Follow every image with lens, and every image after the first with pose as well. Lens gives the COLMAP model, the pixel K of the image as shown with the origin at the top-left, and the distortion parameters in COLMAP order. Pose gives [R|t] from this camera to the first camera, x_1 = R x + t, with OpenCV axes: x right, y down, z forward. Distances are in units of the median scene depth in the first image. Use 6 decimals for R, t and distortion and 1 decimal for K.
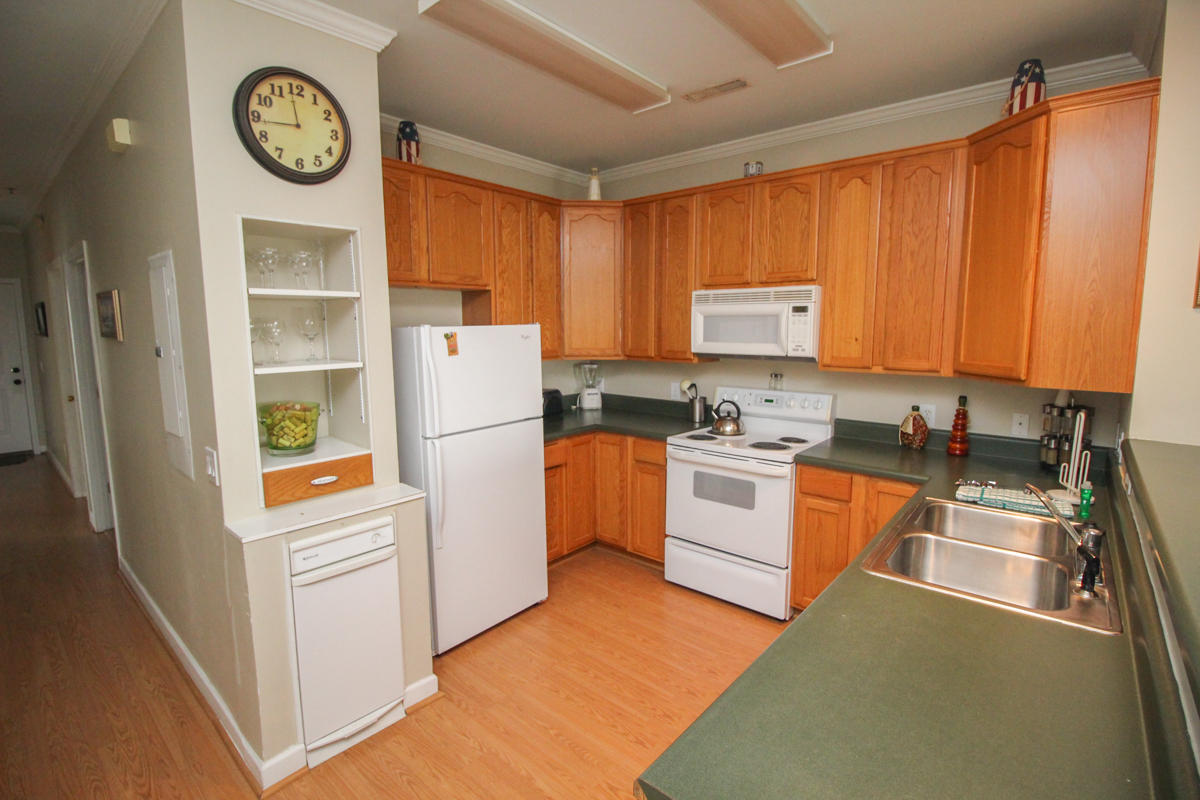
lens RADIAL K [[556.1, 0, 613.4], [0, 556.1, 394.0], [0, 0, 1]] dist [0.000896, -0.018987]
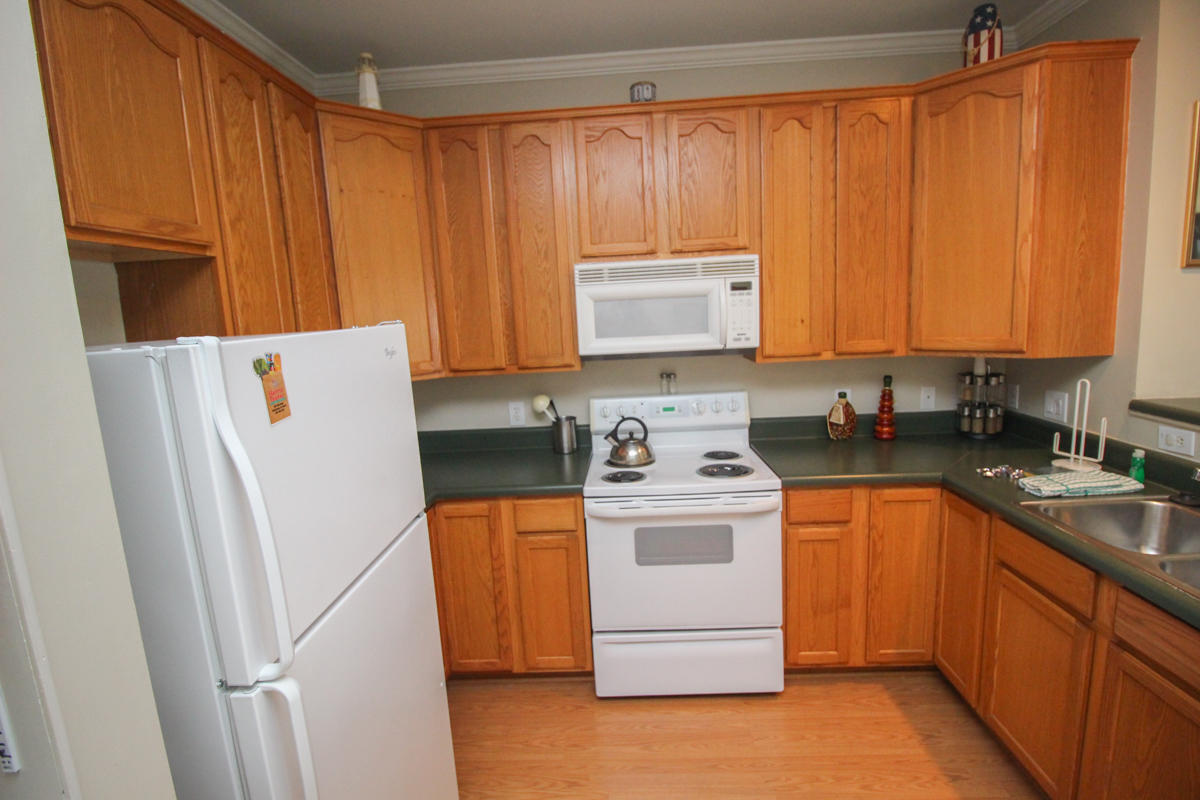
lens RADIAL K [[556.1, 0, 613.4], [0, 556.1, 394.0], [0, 0, 1]] dist [0.000896, -0.018987]
pose [[0.788518, -0.129234, 0.601280, -0.266152], [0.125953, 0.990884, 0.047799, -0.060955], [-0.601976, 0.038043, 0.797607, 0.478485]]
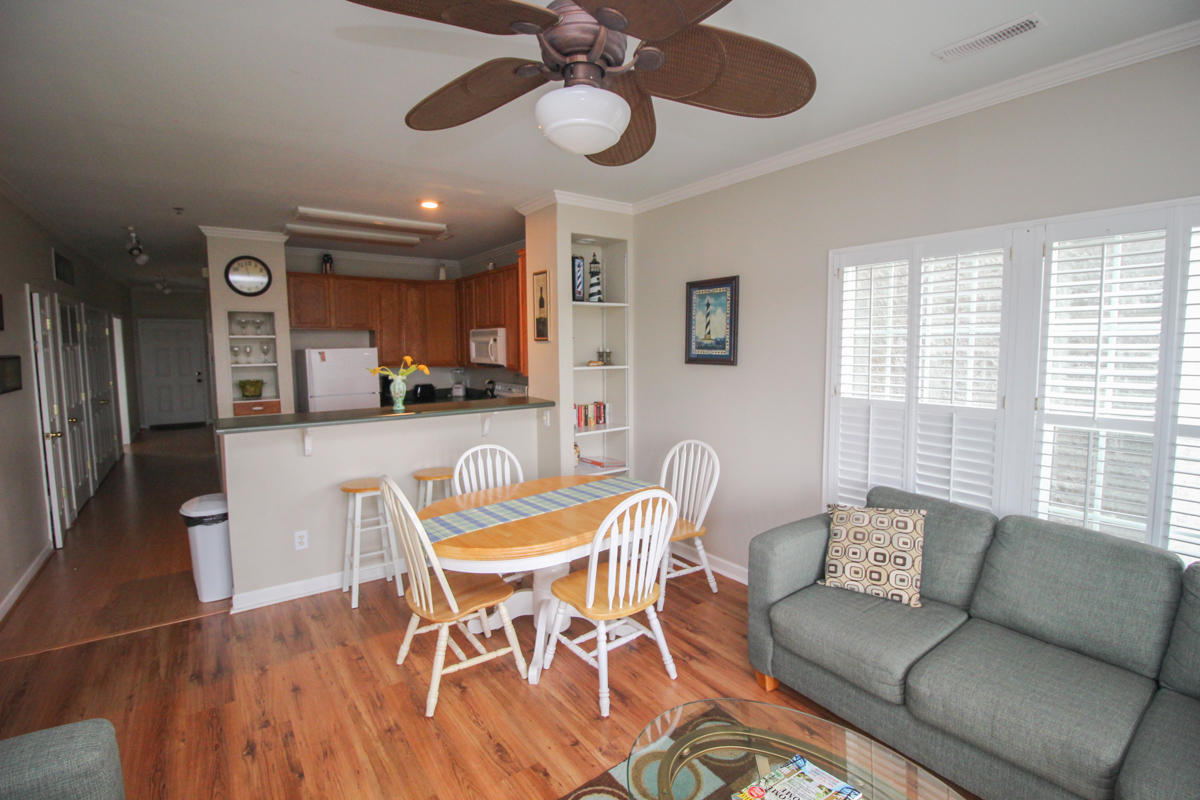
lens RADIAL K [[556.1, 0, 613.4], [0, 556.1, 394.0], [0, 0, 1]] dist [0.000896, -0.018987]
pose [[0.972939, 0.019780, -0.230212, 1.134753], [-0.028295, 0.999030, -0.033744, 0.087757], [0.229321, 0.039344, 0.972555, -0.765258]]
